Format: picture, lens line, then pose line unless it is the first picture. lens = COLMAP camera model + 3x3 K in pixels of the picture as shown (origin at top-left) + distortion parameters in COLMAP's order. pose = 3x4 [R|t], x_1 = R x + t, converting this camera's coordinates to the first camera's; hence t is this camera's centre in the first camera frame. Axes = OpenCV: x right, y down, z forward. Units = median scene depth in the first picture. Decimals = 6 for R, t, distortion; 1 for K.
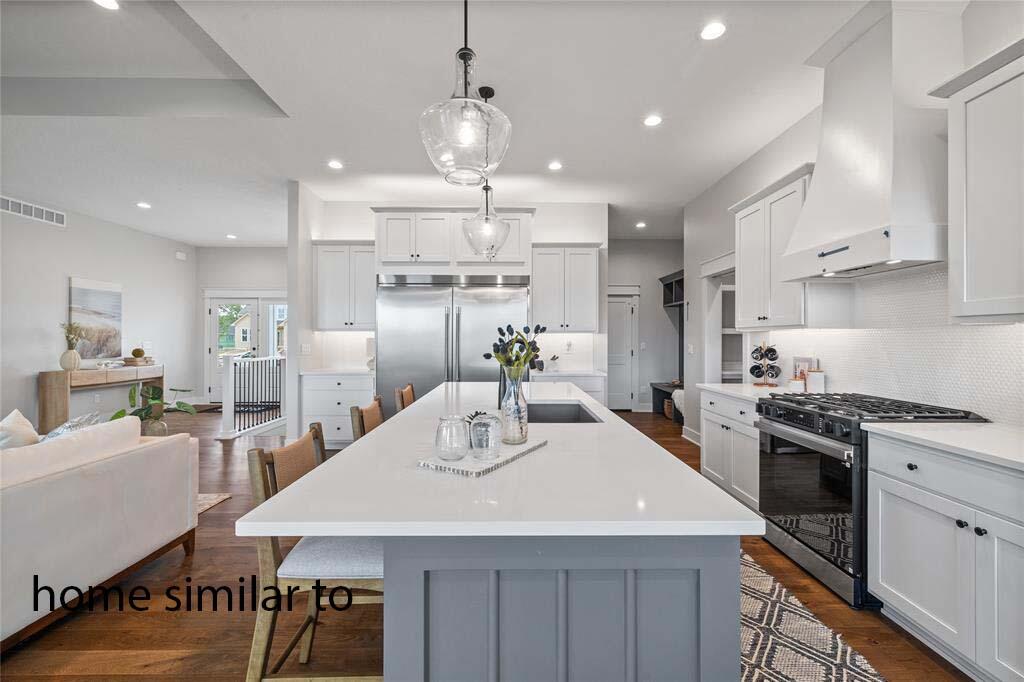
lens RADIAL K [[427.6, 0, 512.6], [0, 427.6, 337.9], [0, 0, 1]] dist [0.003291, -0.000095]
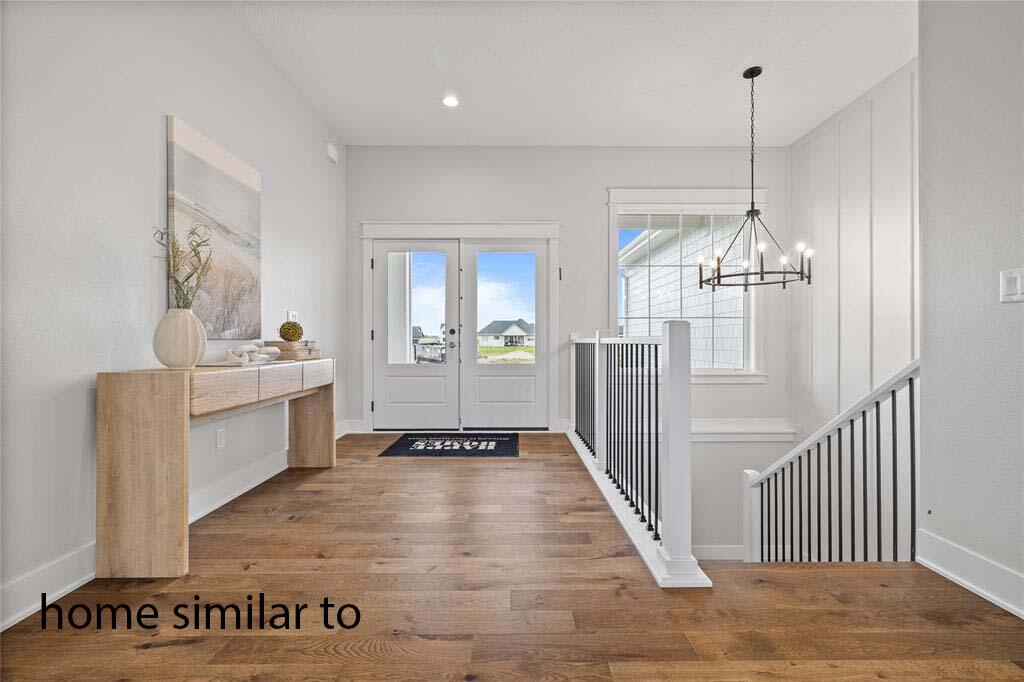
lens RADIAL K [[434.2, 0, 512.0], [0, 434.2, 341.0], [0, 0, 1]] dist [0.012535, 0.000135]
pose [[0.999948, -0.001490, -0.010100, -0.686886], [0.001509, 0.999997, 0.001878, 0.048260], [0.010097, -0.001893, 0.999947, 0.586087]]
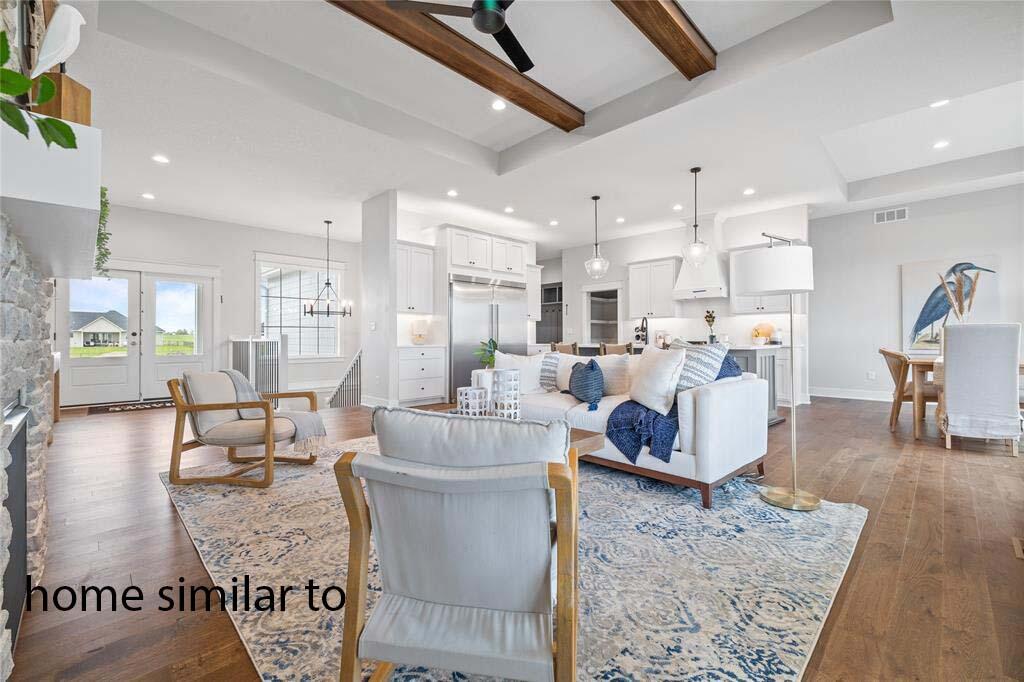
lens RADIAL K [[427.6, 0, 512.6], [0, 427.6, 337.9], [0, 0, 1]] dist [0.003291, -0.000095]
pose [[0.719693, -0.003571, 0.694283, -0.856677], [0.003004, 0.999993, 0.002029, 0.043395], [-0.694286, 0.000626, 0.719699, -0.092270]]
